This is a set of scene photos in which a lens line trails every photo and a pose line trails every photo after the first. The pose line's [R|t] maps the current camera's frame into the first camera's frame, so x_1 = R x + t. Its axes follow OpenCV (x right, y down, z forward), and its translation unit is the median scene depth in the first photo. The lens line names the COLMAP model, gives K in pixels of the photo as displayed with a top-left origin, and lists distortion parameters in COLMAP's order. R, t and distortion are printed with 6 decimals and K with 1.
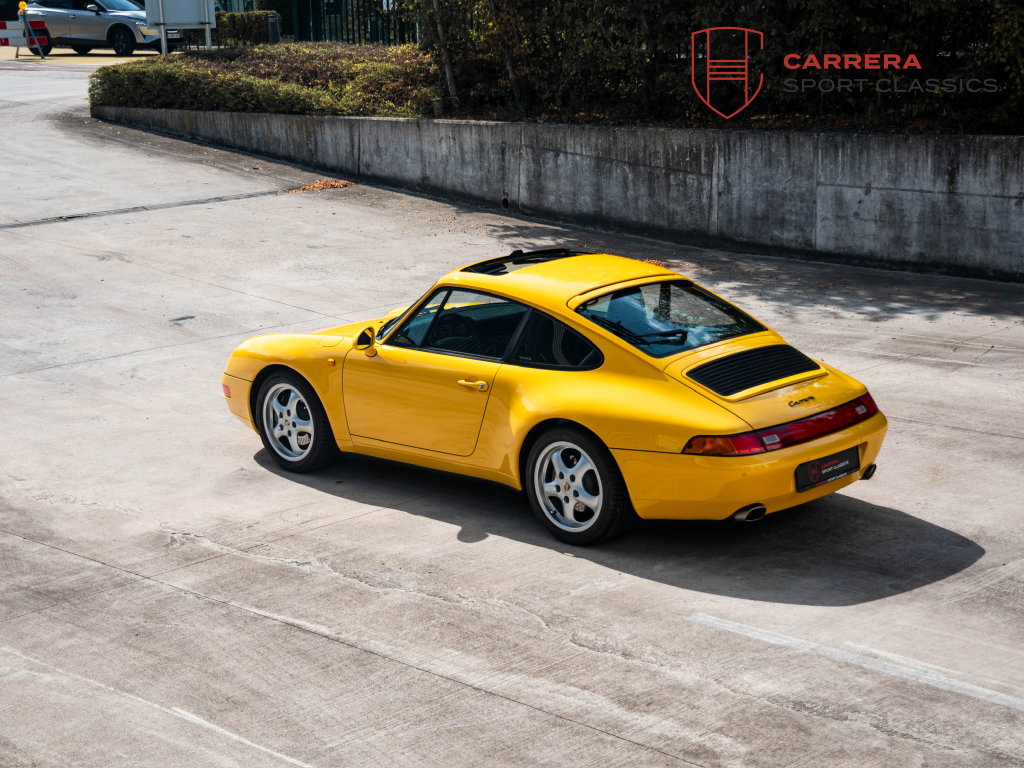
lens RADIAL K [[1847.3, 0, 513.9], [0, 1847.3, 387.5], [0, 0, 1]] dist [0.271619, 0.000000]
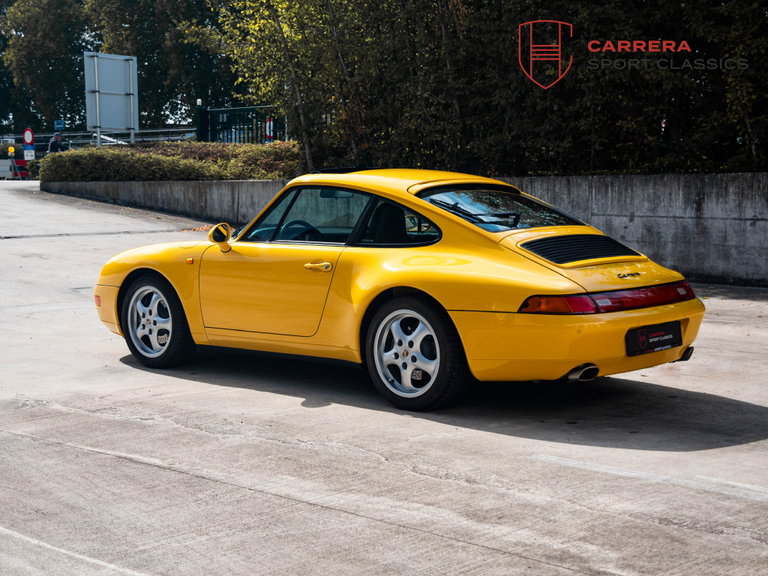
lens RADIAL K [[1249.9, 0, 385.1], [0, 1249.9, 288.1], [0, 0, 1]] dist [0.210887, 0.000000]
pose [[0.999375, 0.023769, 0.026157, -0.001193], [-0.020170, 0.991290, -0.130141, 0.060709], [-0.029023, 0.129532, 0.991150, 0.162757]]
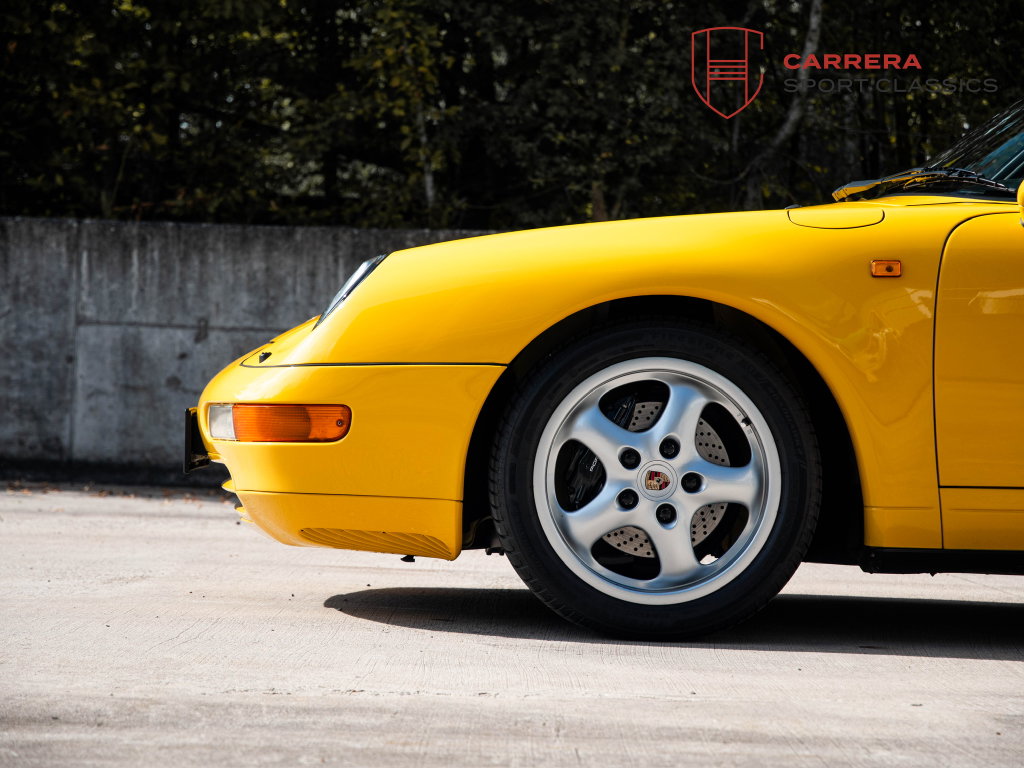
lens RADIAL K [[2884.3, 0, 515.1], [0, 2884.3, 385.6], [0, 0, 1]] dist [0.624956, 0.000000]
pose [[0.697292, 0.054091, 0.714743, -0.322049], [0.105520, 0.978538, -0.176998, 0.057473], [-0.708977, 0.198839, 0.676620, 0.438647]]
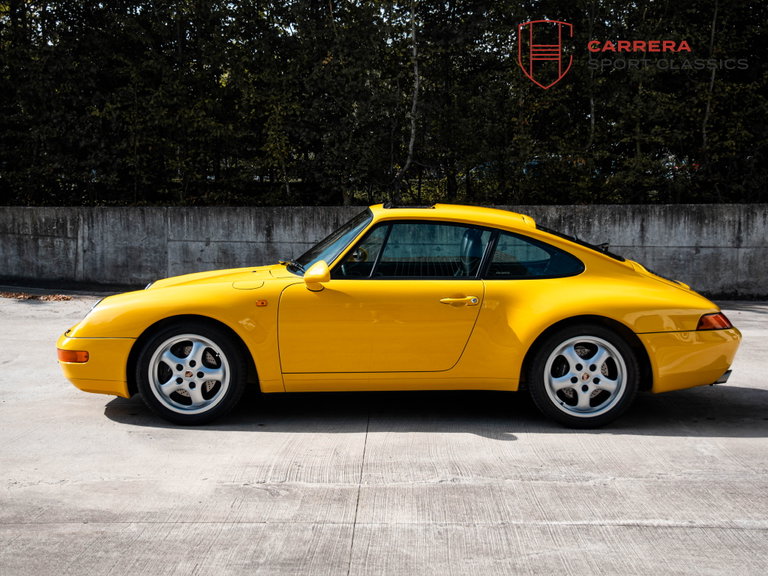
lens RADIAL K [[957.3, 0, 387.2], [0, 957.3, 284.2], [0, 0, 1]] dist [0.076823, 0.000000]
pose [[0.725235, -0.024326, 0.688072, -0.255086], [0.124149, 0.987615, -0.095937, 0.021779], [-0.677216, 0.155000, 0.719273, 0.361806]]
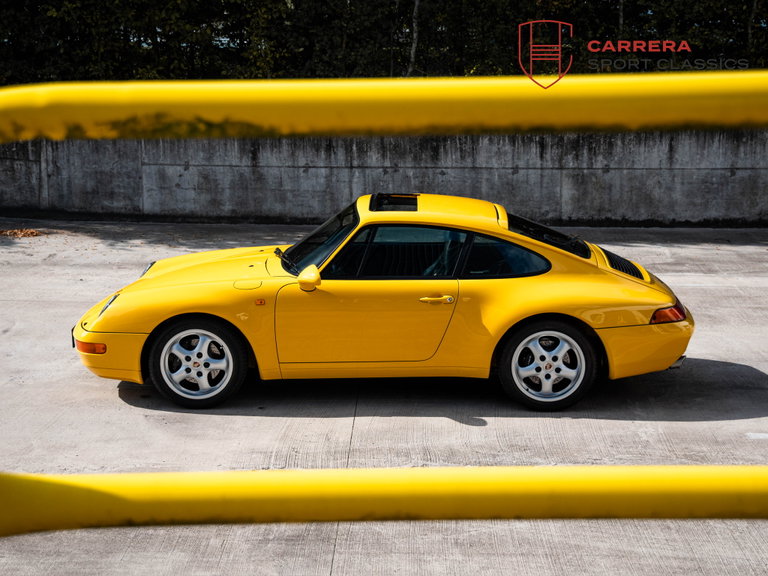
lens RADIAL K [[1238.7, 0, 387.1], [0, 1238.7, 287.2], [0, 0, 1]] dist [0.203065, 0.000000]
pose [[0.731824, -0.105901, 0.673215, -0.344500], [0.127314, 0.991706, 0.017604, -0.016257], [-0.669496, 0.072826, 0.739237, 0.243568]]
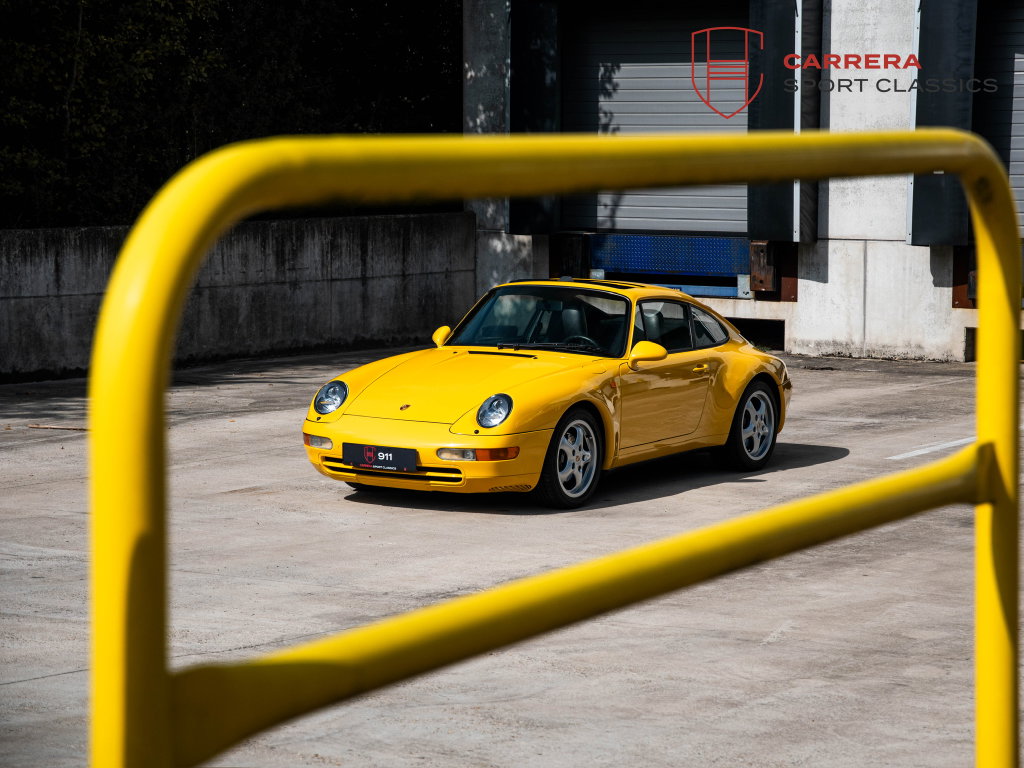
lens RADIAL K [[2628.8, 0, 512.9], [0, 2628.8, 384.0], [0, 0, 1]] dist [0.733743, 0.000000]
pose [[-0.197984, -0.065916, 0.977986, -0.993420], [0.207165, 0.972384, 0.107477, -0.119606], [-0.958063, 0.223883, -0.178861, 0.833118]]
